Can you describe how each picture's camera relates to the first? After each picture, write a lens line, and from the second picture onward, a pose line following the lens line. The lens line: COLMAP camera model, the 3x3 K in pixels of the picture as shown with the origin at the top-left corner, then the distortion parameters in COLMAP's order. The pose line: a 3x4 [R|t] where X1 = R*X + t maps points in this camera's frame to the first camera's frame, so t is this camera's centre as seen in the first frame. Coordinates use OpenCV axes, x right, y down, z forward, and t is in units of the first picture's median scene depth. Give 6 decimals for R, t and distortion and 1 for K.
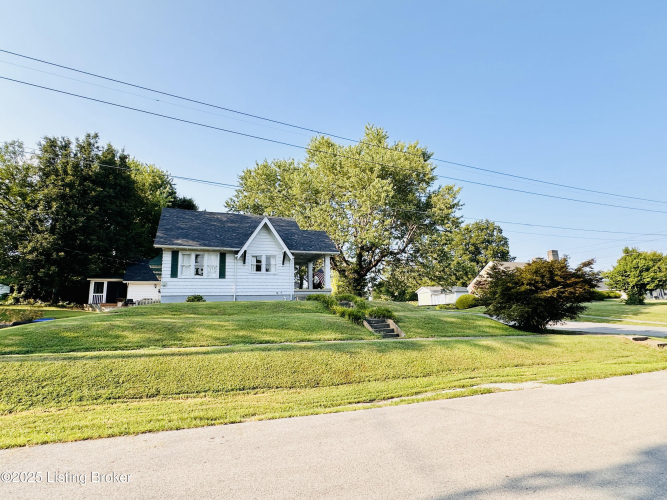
lens RADIAL K [[337.1, 0, 333.5], [0, 337.1, 250.0], [0, 0, 1]] dist [-0.001150, -0.000476]
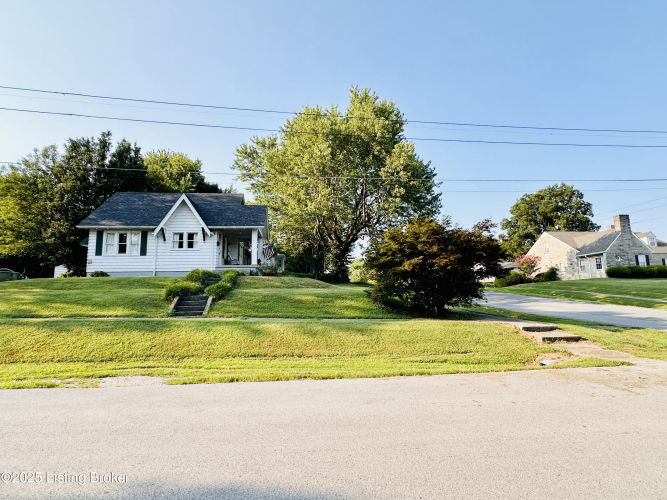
lens RADIAL K [[328.1, 0, 333.5], [0, 328.1, 250.0], [0, 0, 1]] dist [-0.000917, -0.000195]
pose [[0.964668, -0.022589, -0.262498, 0.499882], [0.039240, 0.997524, 0.058364, 0.030459], [0.260529, -0.066602, 0.963166, 0.168608]]
